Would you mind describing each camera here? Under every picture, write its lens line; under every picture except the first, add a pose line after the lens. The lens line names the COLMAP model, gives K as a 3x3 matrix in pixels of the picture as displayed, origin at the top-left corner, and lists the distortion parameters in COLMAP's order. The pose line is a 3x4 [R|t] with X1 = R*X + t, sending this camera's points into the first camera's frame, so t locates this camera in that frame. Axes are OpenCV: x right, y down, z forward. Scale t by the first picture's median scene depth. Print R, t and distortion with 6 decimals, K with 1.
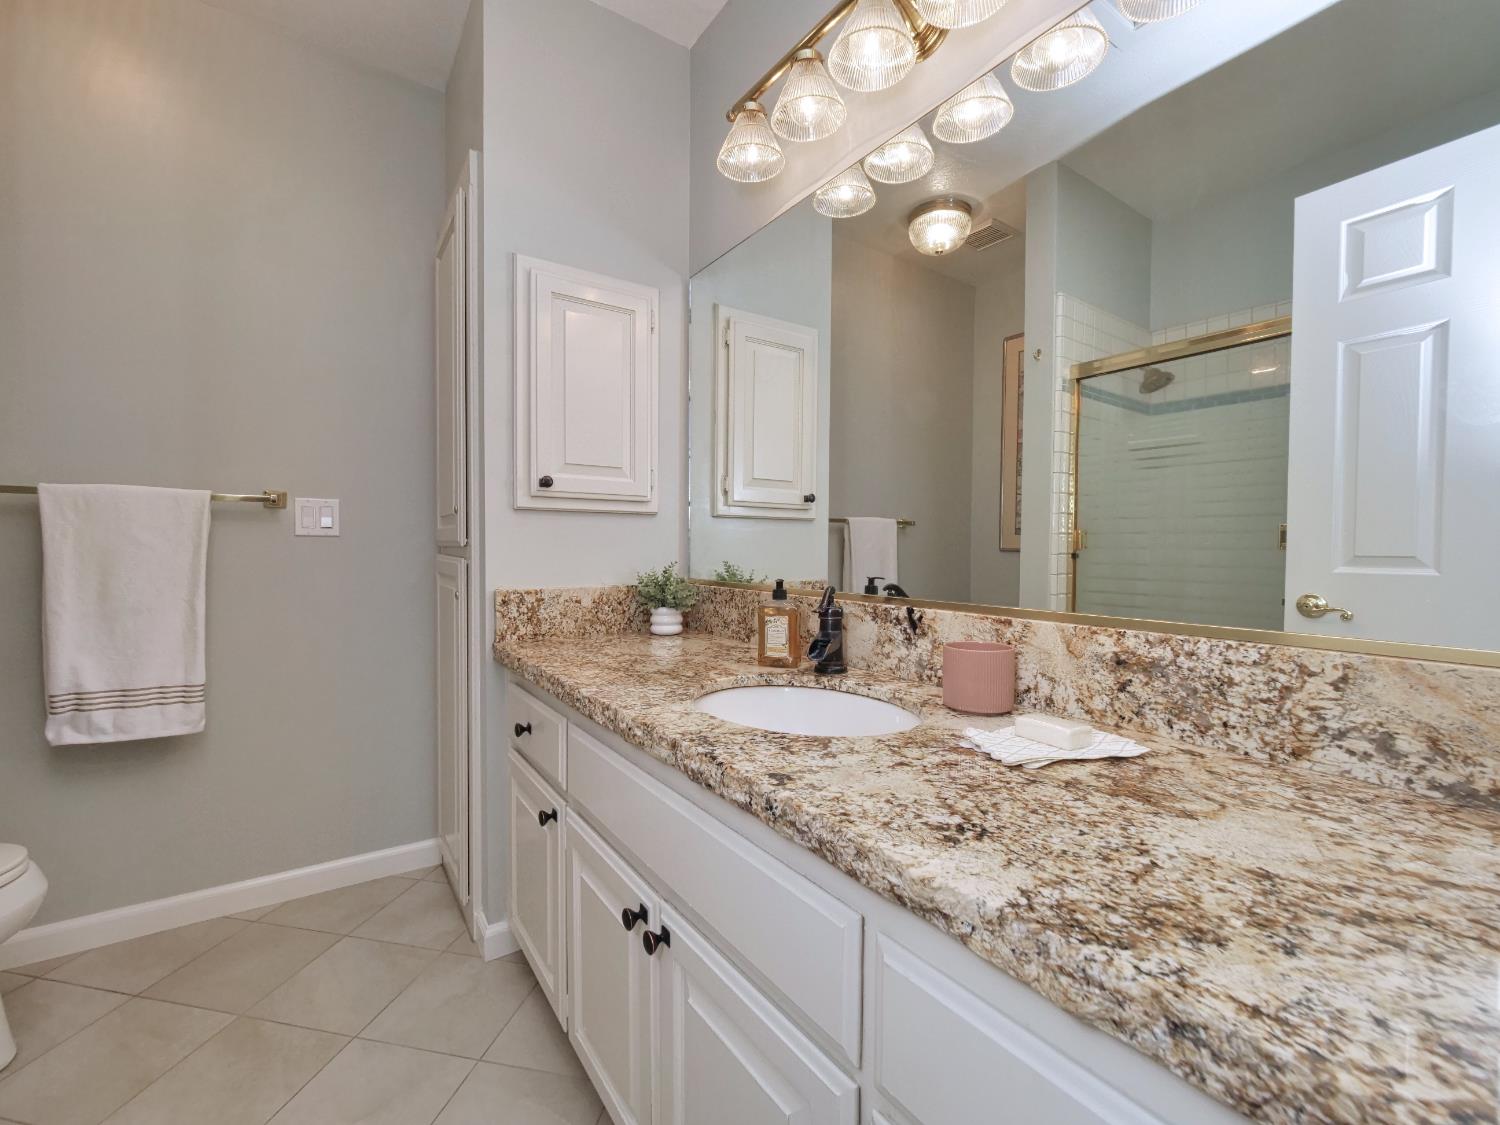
lens RADIAL K [[635.6, 0, 736.2], [0, 635.6, 562.7], [0, 0, 1]] dist [-0.009041, 0.002020]
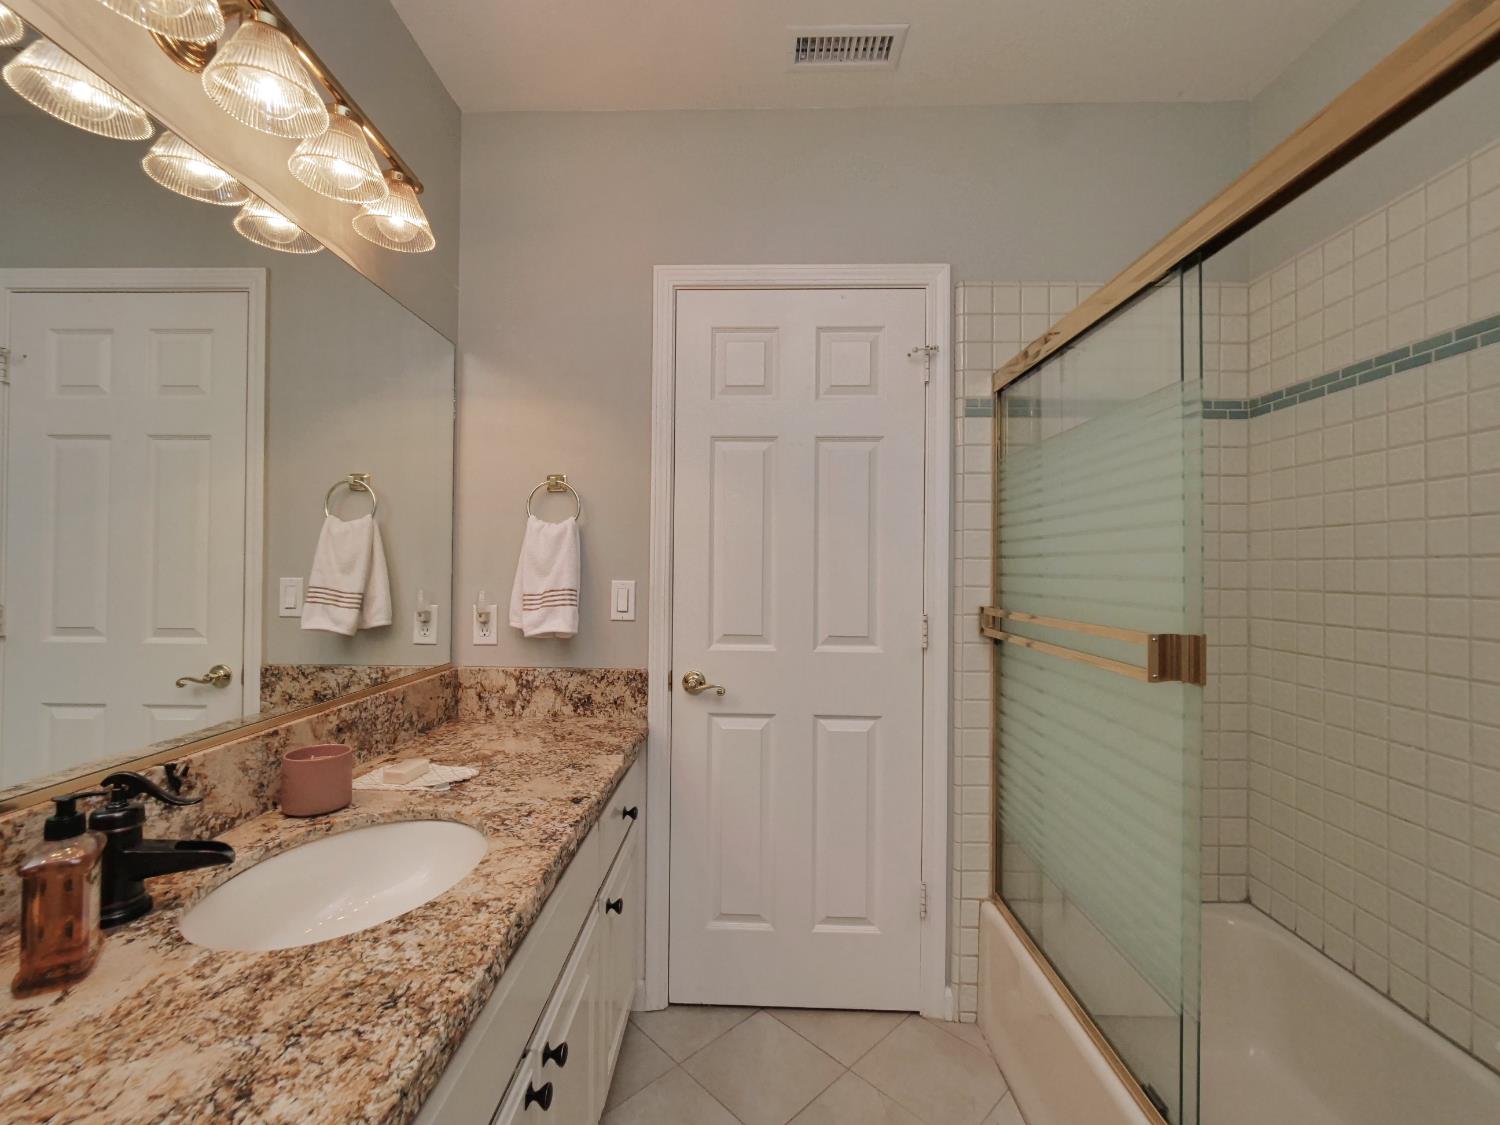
lens RADIAL K [[635.6, 0, 748.0], [0, 635.6, 563.3], [0, 0, 1]] dist [-0.009041, 0.002020]
pose [[-0.827908, -0.010502, 0.560766, -1.149082], [-0.003450, 0.999901, 0.013634, -0.290277], [-0.560854, 0.009353, -0.827862, 1.973372]]
